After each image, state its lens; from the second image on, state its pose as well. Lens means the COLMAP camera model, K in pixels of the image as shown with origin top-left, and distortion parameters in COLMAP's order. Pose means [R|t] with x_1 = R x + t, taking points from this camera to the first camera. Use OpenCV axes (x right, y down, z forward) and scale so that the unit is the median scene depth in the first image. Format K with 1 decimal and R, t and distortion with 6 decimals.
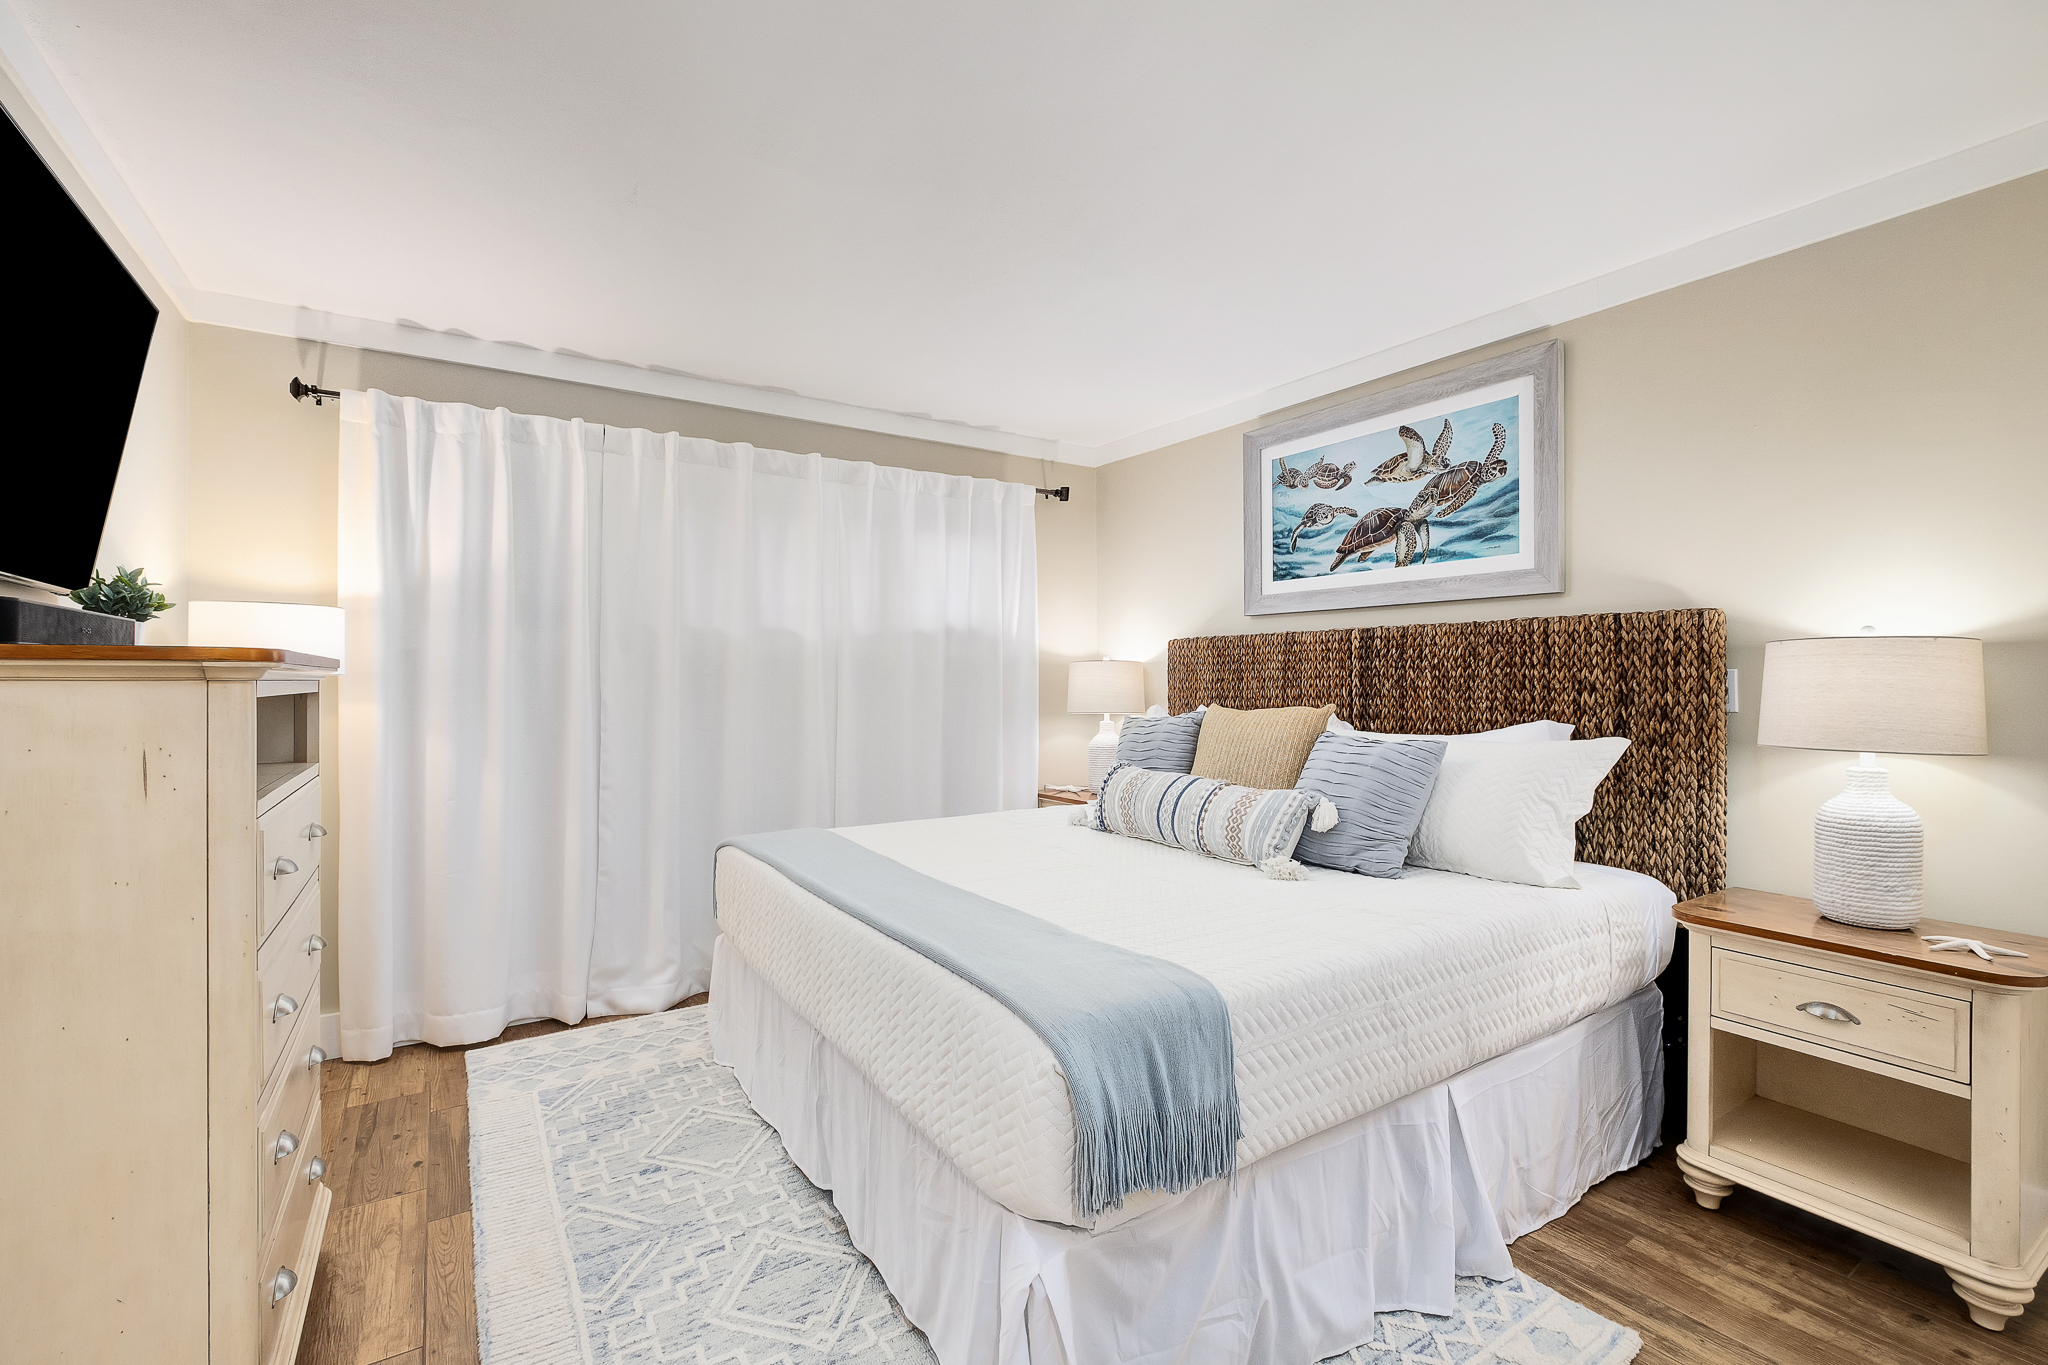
lens RADIAL K [[886.5, 0, 1006.9], [0, 886.5, 675.7], [0, 0, 1]] dist [-0.008004, 0.000971]
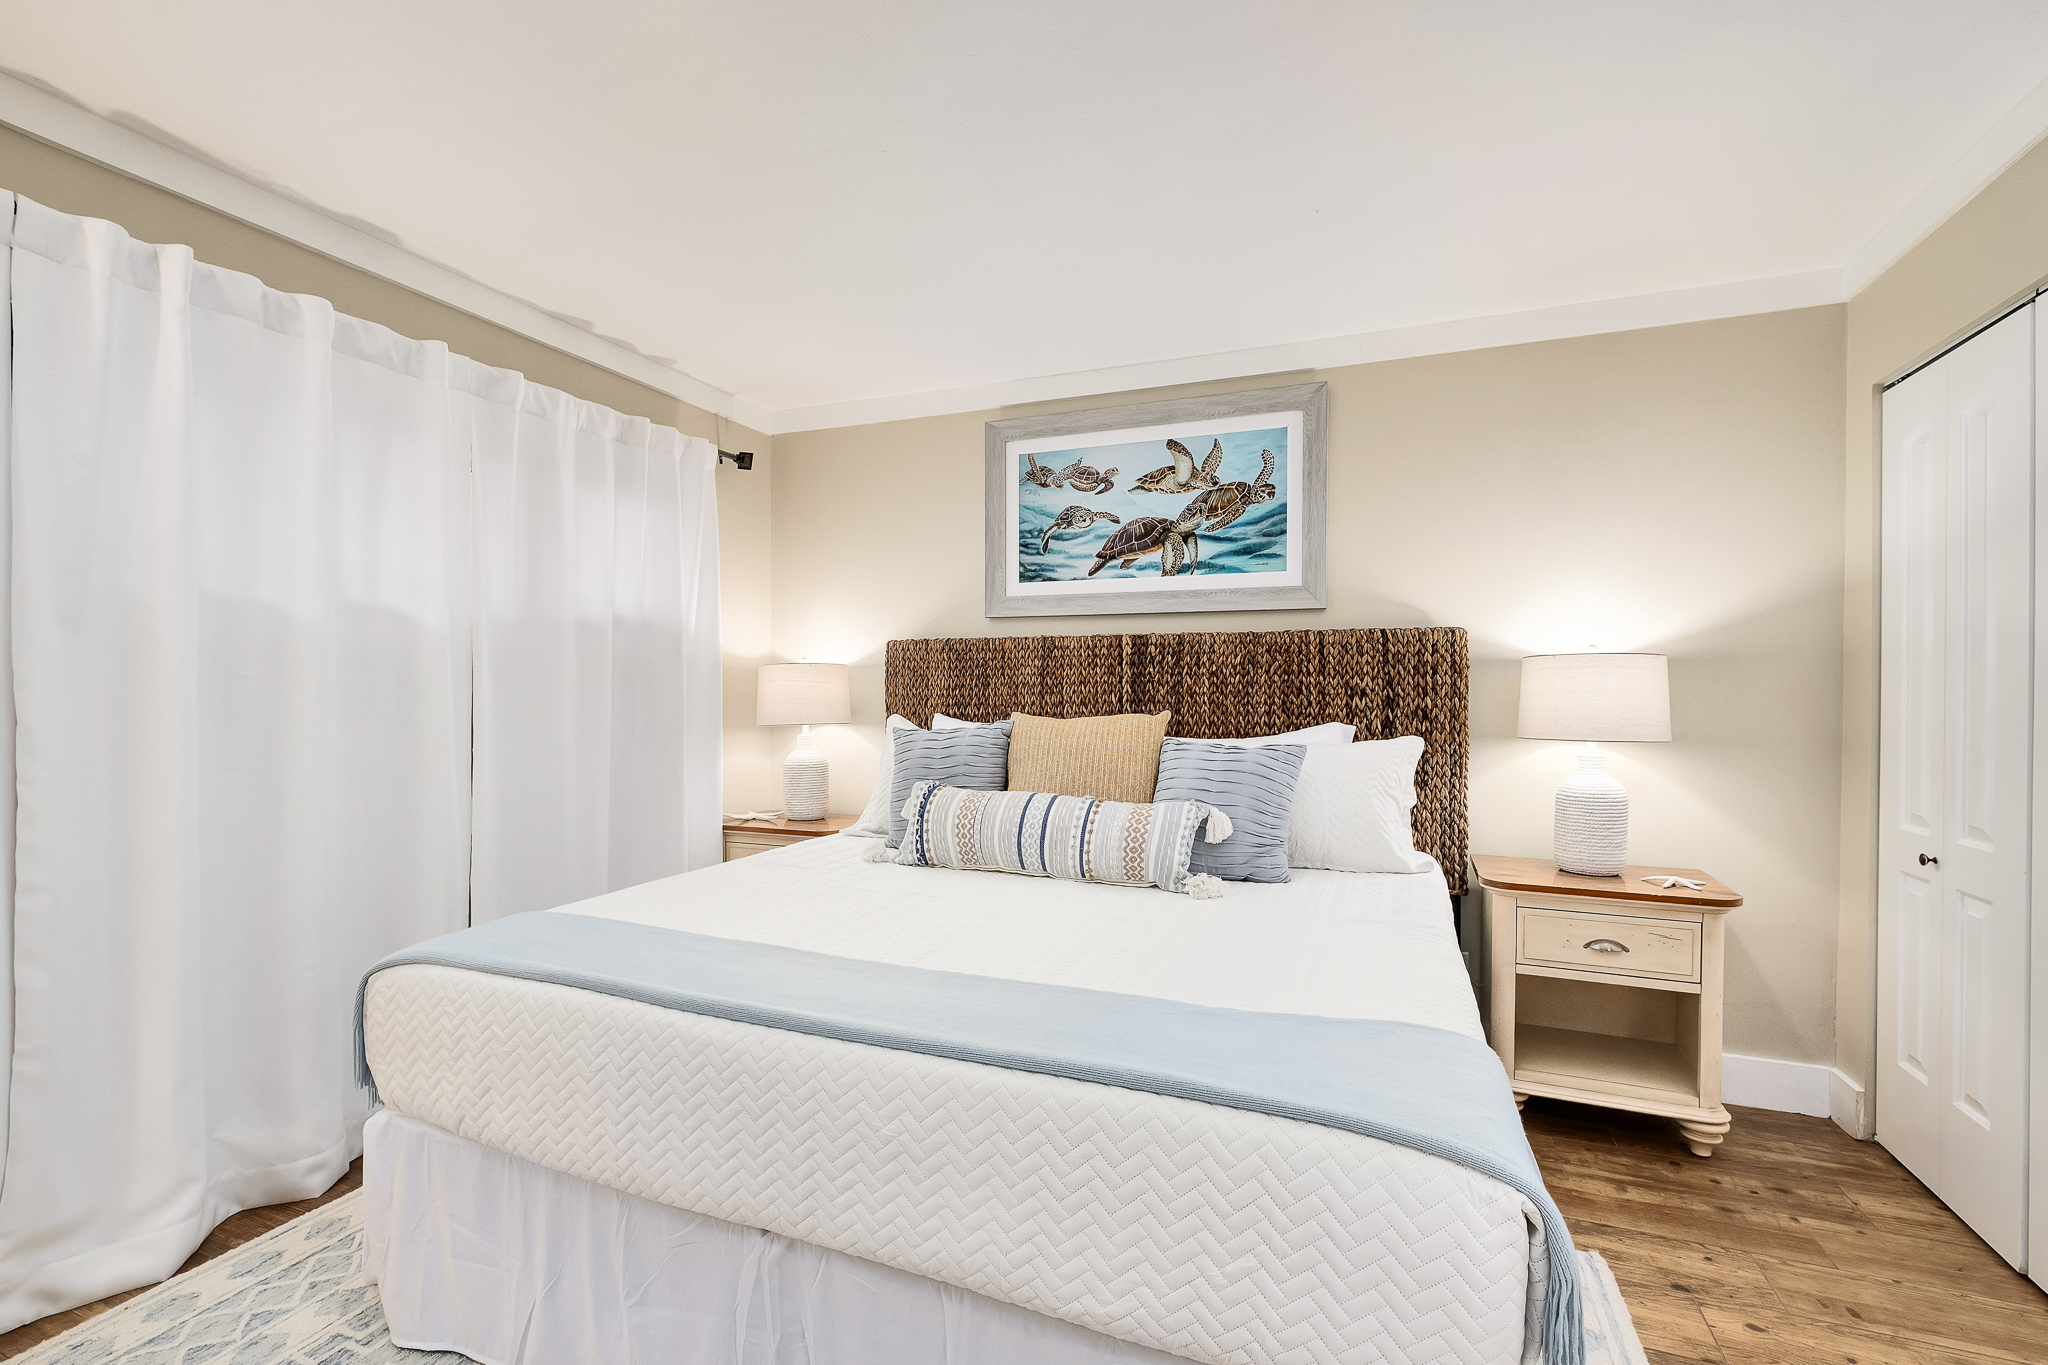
lens RADIAL K [[886.5, 0, 1025.6], [0, 886.5, 692.1], [0, 0, 1]] dist [-0.008004, 0.000971]
pose [[0.819381, -0.003553, 0.573238, -0.293056], [-0.003309, 0.999935, 0.010928, 0.001086], [-0.573239, -0.010851, 0.819316, 0.258655]]
